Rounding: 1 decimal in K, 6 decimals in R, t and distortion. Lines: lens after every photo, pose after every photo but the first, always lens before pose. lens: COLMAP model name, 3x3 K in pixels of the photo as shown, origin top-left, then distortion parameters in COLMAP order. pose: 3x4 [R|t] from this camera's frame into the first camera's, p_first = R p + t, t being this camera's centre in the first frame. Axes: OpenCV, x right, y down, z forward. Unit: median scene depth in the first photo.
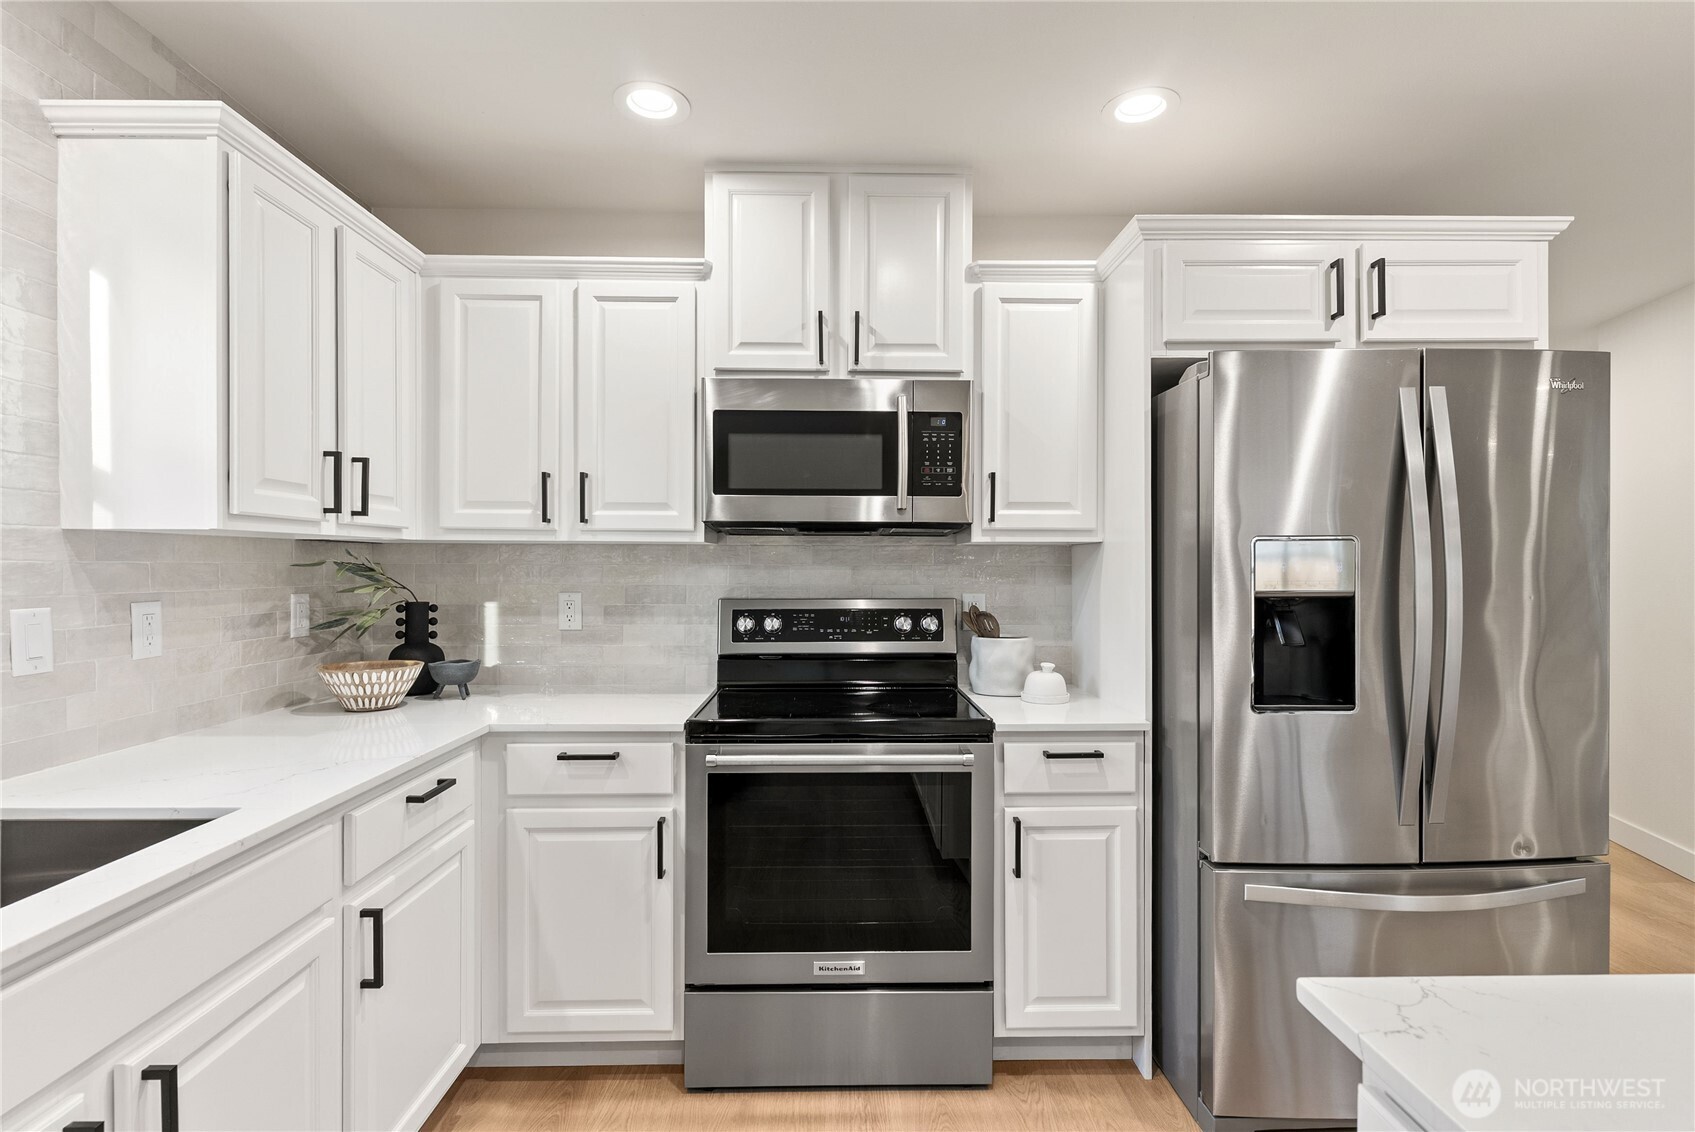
lens RADIAL K [[812.9, 0, 851.8], [0, 812.9, 572.0], [0, 0, 1]] dist [0.006005, -0.001575]
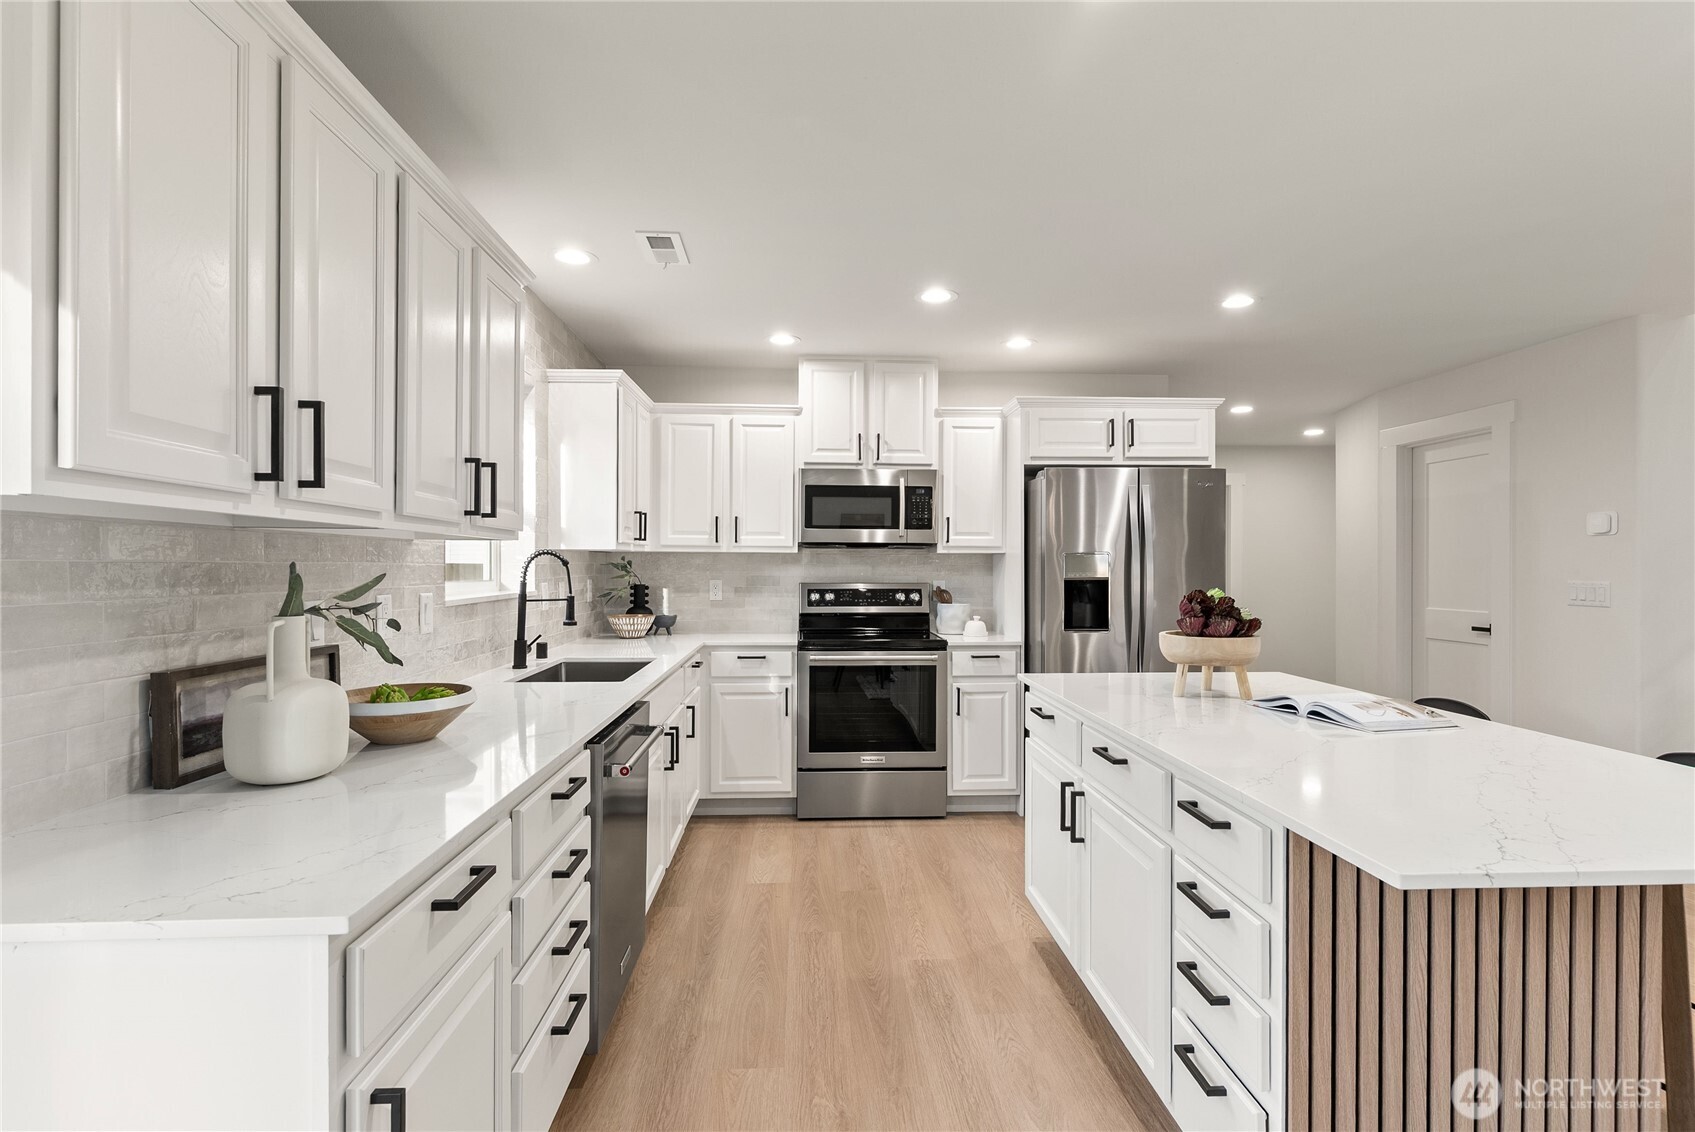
lens RADIAL K [[812.9, 0, 851.1], [0, 812.9, 572.0], [0, 0, 1]] dist [0.006005, -0.001575]
pose [[0.999446, 0.001869, 0.033222, -0.125557], [-0.001920, 0.999997, 0.001507, 0.005992], [-0.033219, -0.001570, 0.999447, -0.956980]]
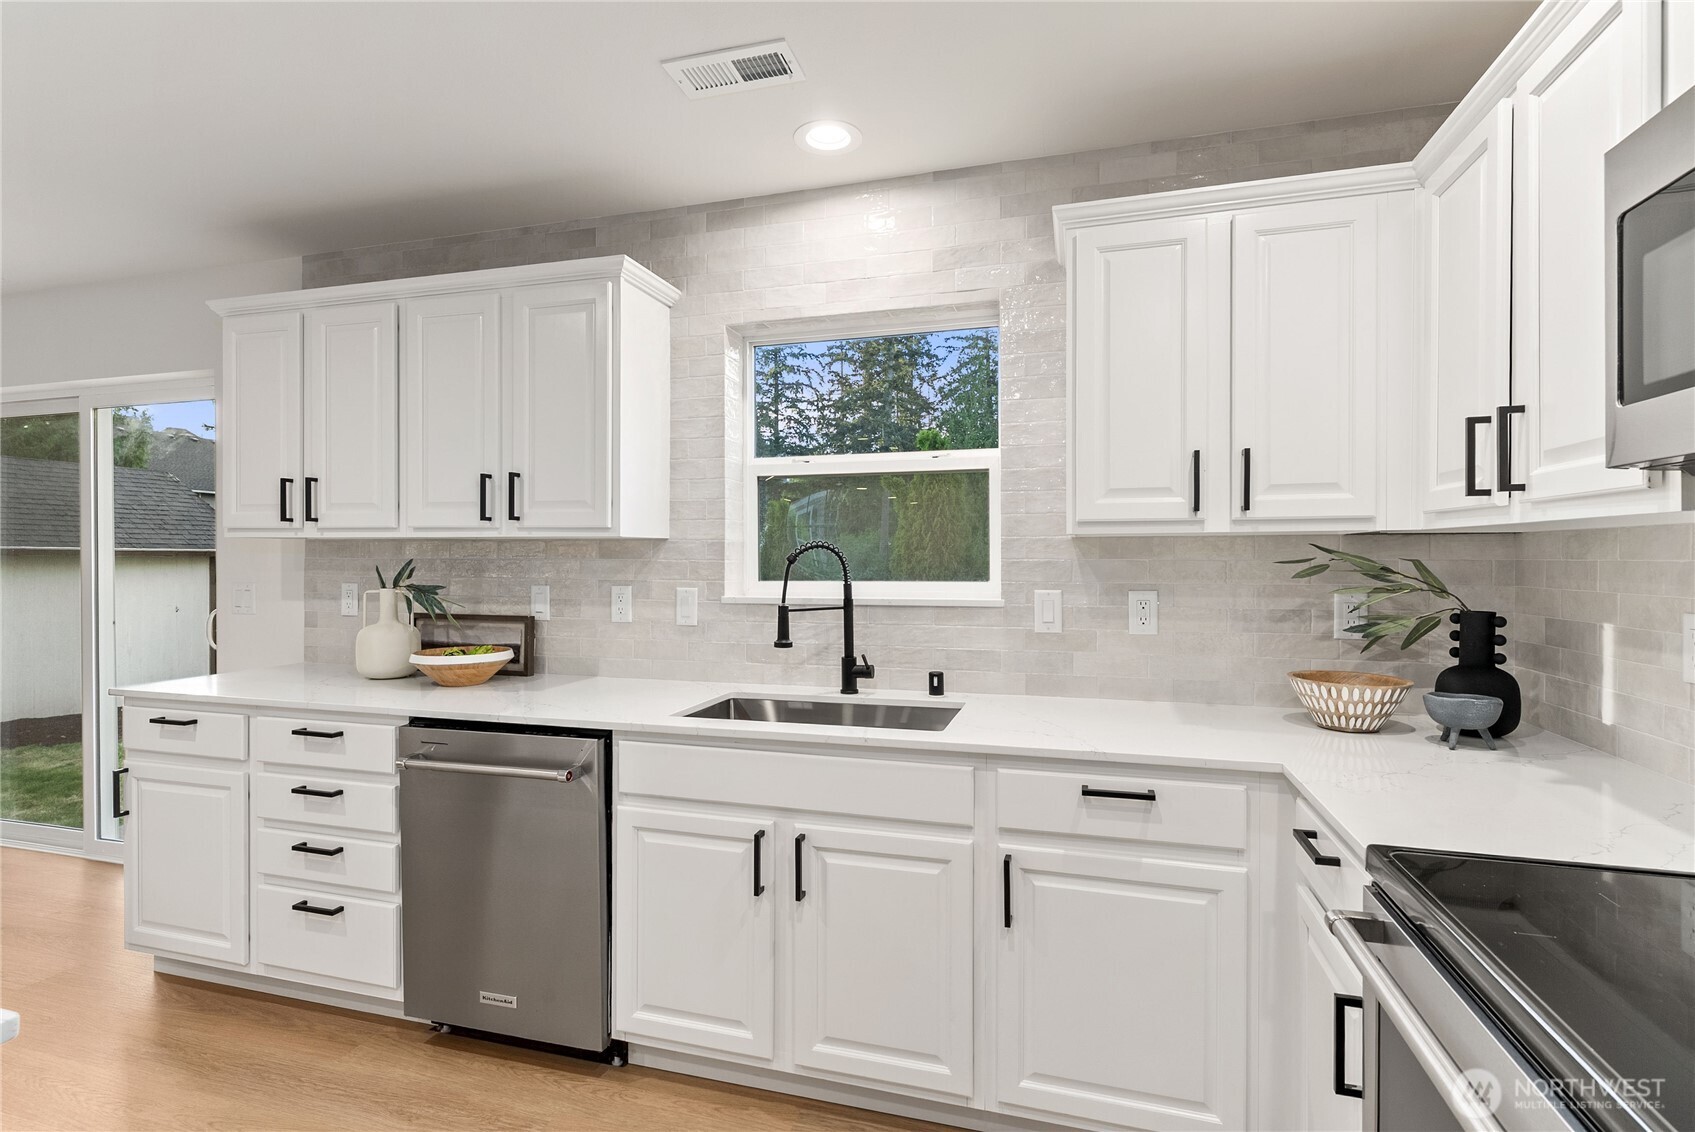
lens RADIAL K [[812.9, 0, 843.4], [0, 812.9, 565.7], [0, 0, 1]] dist [0.006005, -0.001575]
pose [[-0.301993, 0.009148, -0.953266, 0.389892], [-0.005514, 0.999920, 0.011342, -0.011402], [0.953294, 0.008682, -0.301919, 0.738856]]
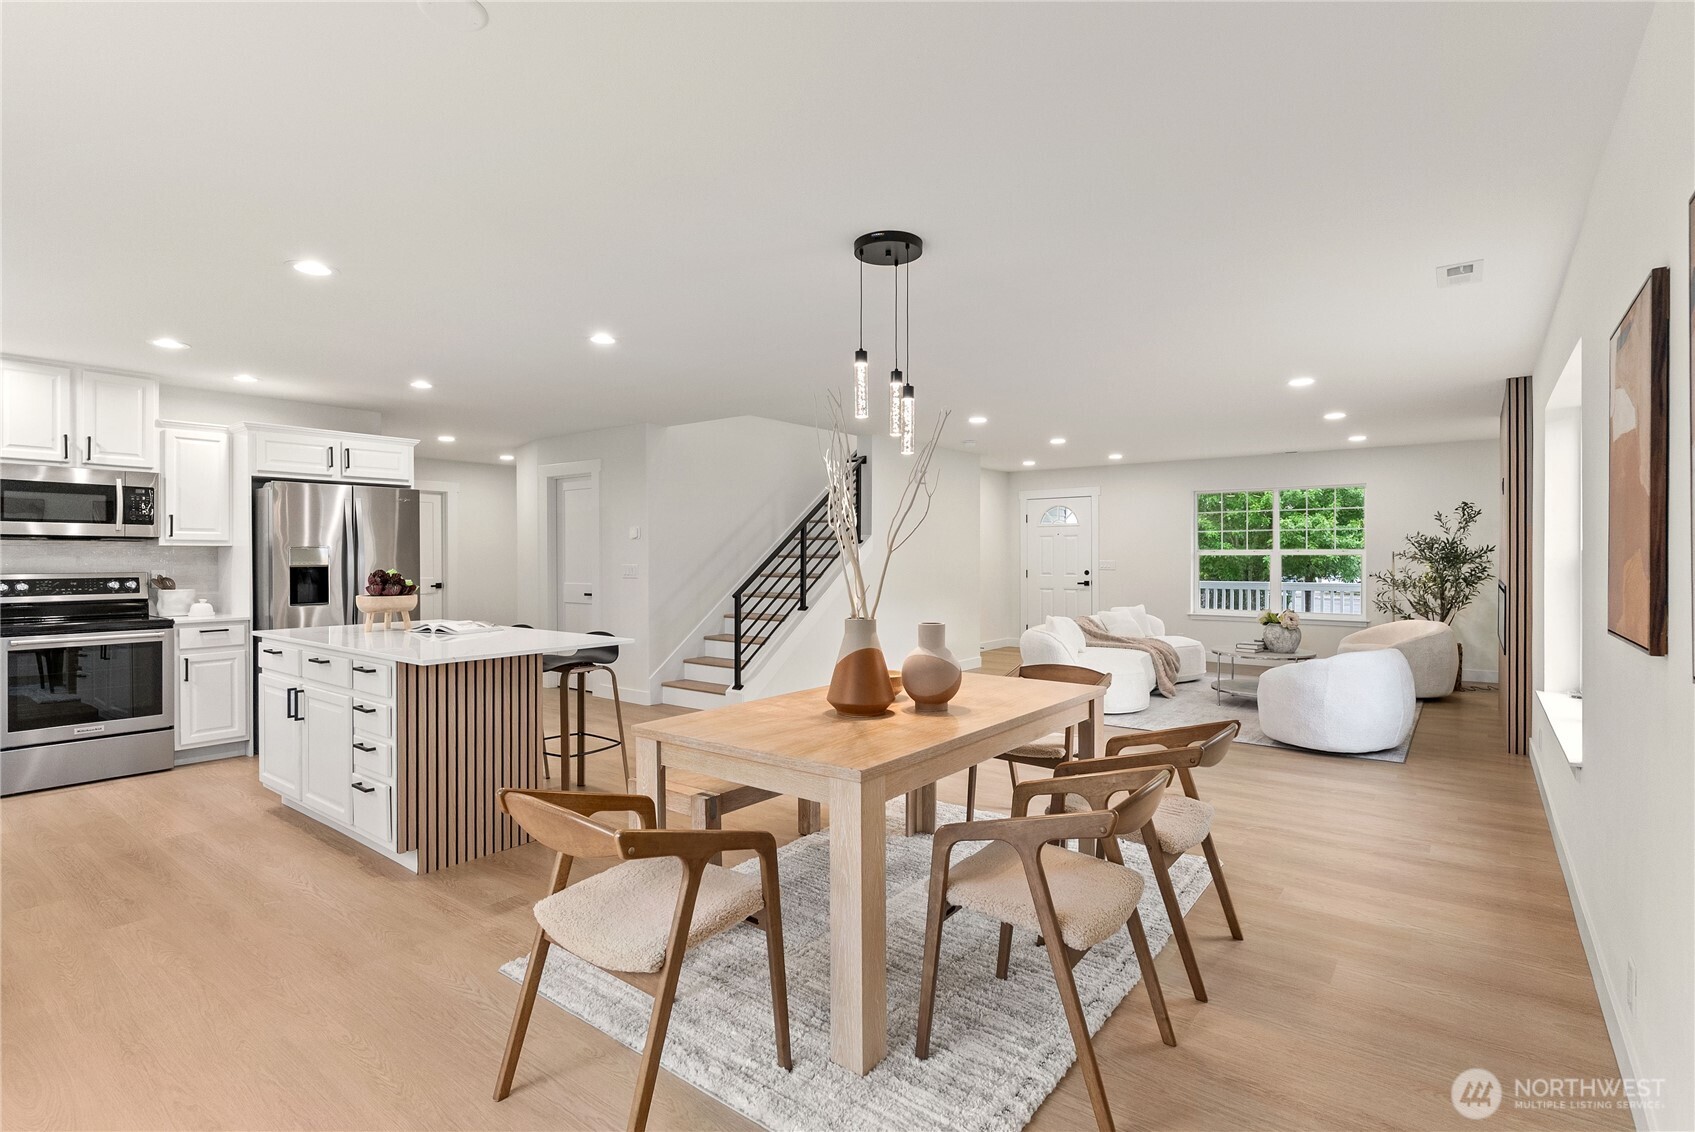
lens RADIAL K [[812.9, 0, 847.9], [0, 812.9, 560.6], [0, 0, 1]] dist [0.006005, -0.001575]
pose [[0.630657, -0.003505, 0.776054, -0.409779], [0.005160, 0.999987, 0.000324, 0.013785], [-0.776045, 0.003800, 0.630666, -1.927047]]
